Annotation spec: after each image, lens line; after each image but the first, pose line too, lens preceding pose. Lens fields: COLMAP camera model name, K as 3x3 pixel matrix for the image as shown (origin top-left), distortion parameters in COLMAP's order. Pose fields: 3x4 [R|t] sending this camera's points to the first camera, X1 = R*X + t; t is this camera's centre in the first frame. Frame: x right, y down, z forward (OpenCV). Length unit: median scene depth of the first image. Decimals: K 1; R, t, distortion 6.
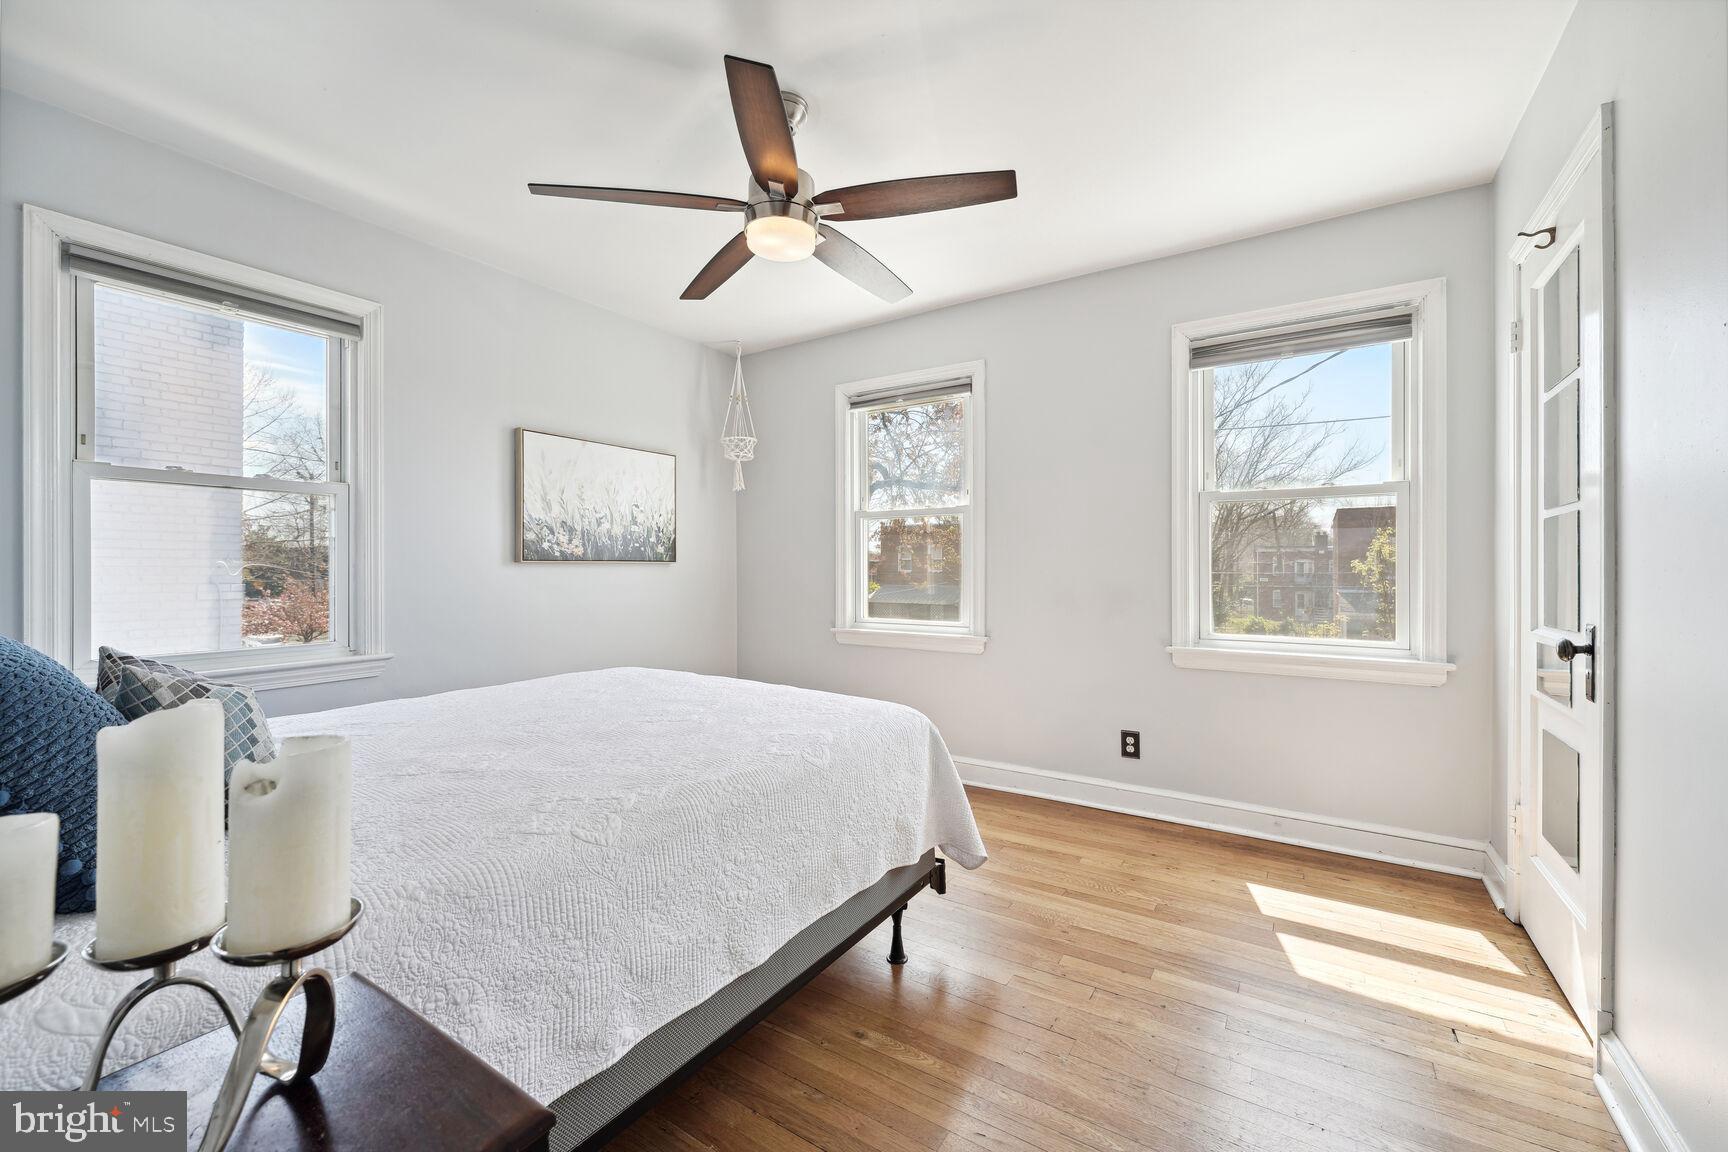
lens RADIAL K [[690.6, 0, 863.8], [0, 690.6, 572.7], [0, 0, 1]] dist [-0.001056, -0.000030]
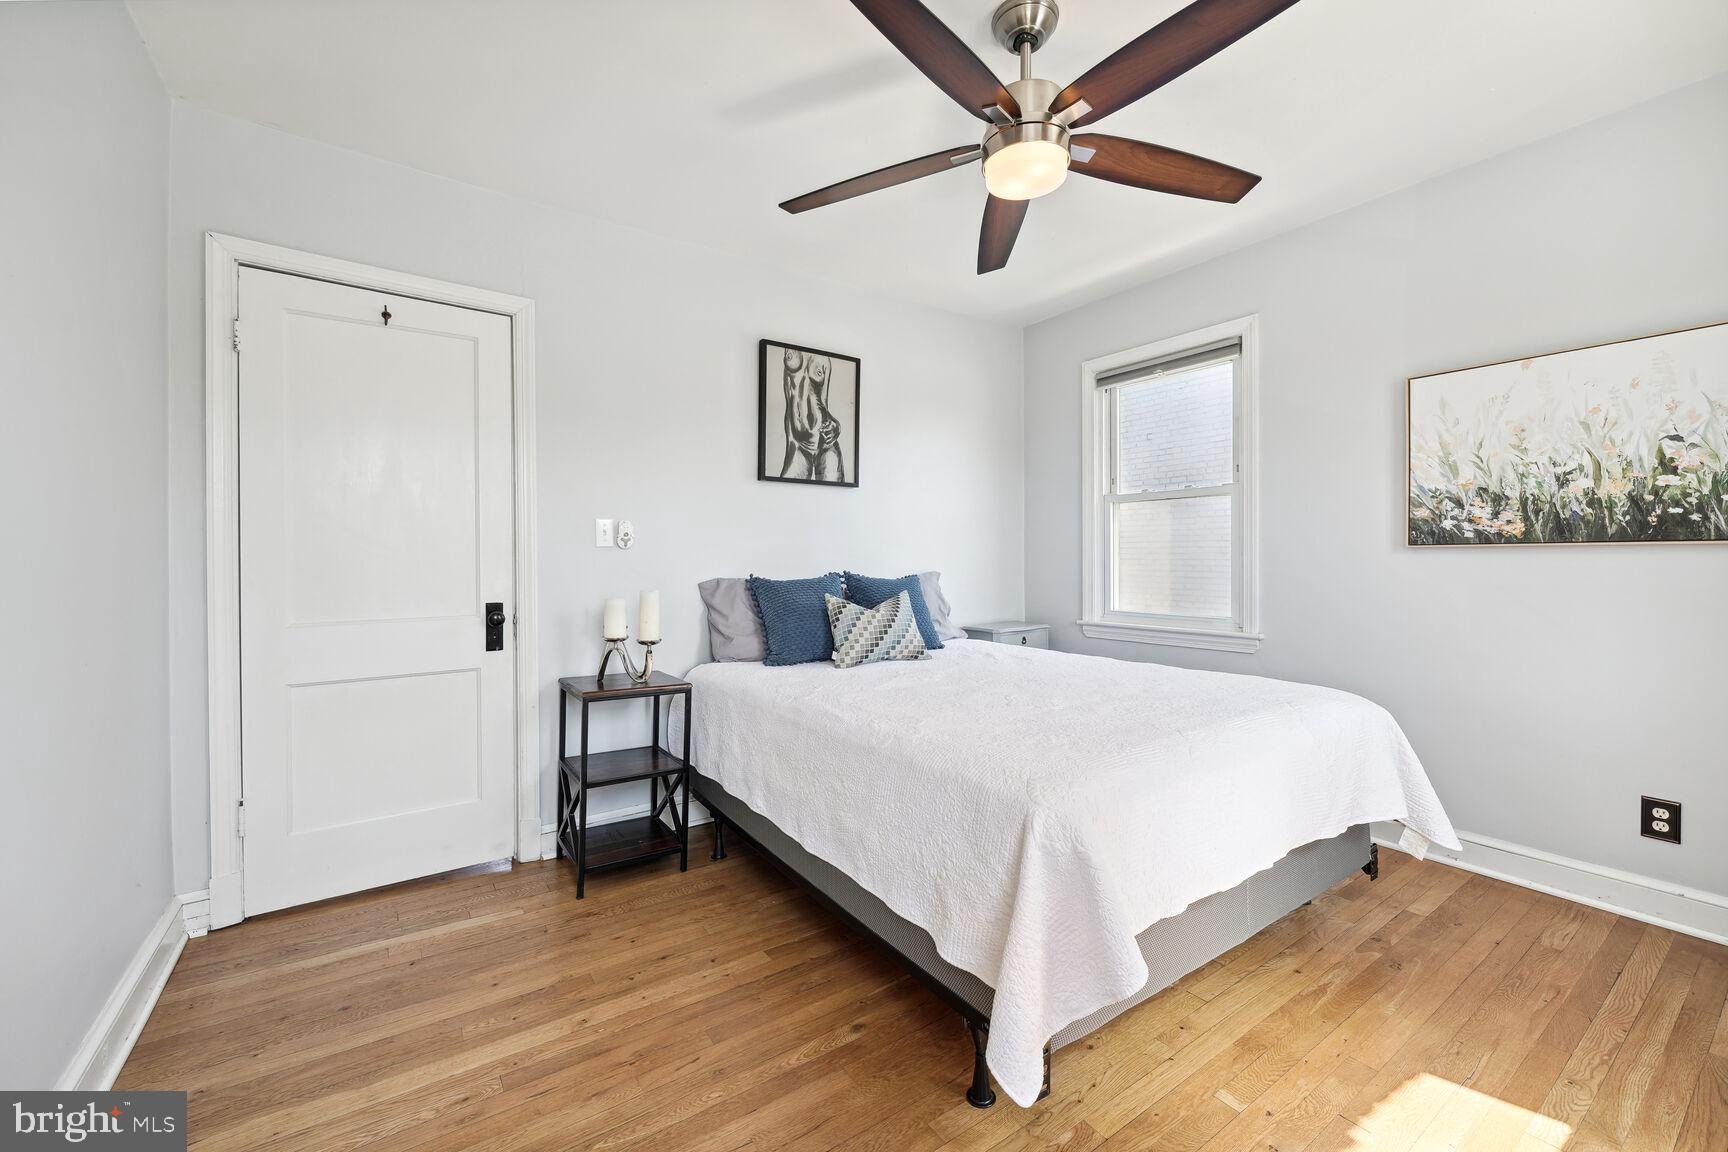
lens RADIAL K [[690.6, 0, 861.5], [0, 690.6, 562.6], [0, 0, 1]] dist [-0.001056, -0.000030]
pose [[-0.378650, 0.011453, -0.925469, 0.449802], [-0.000258, 0.999922, 0.012480, -0.006961], [0.925540, 0.004965, -0.378617, 0.683177]]
